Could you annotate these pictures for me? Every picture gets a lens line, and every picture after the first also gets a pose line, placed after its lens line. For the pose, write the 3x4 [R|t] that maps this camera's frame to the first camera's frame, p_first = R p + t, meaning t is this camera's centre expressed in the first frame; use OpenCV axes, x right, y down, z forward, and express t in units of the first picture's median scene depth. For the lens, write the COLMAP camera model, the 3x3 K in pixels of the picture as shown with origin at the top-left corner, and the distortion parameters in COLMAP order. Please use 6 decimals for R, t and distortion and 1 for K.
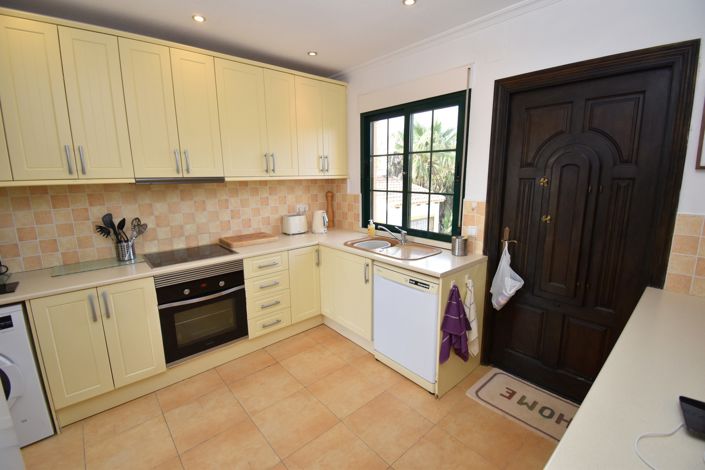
lens RADIAL K [[310.5, 0, 353.1], [0, 310.5, 231.1], [0, 0, 1]] dist [0.023293, -0.025648]
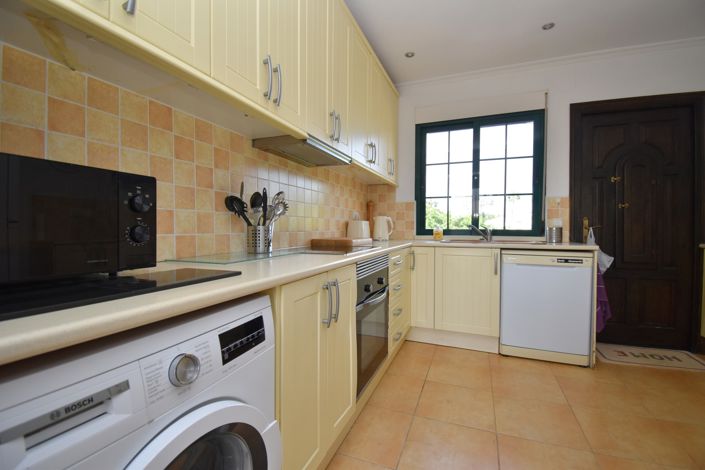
lens RADIAL K [[310.5, 0, 353.1], [0, 310.5, 231.1], [0, 0, 1]] dist [0.023293, -0.025648]
pose [[0.886712, 0.007962, 0.462254, -0.832638], [0.071456, 0.985477, -0.154042, 0.155162], [-0.456767, 0.169622, 0.873265, 0.321064]]
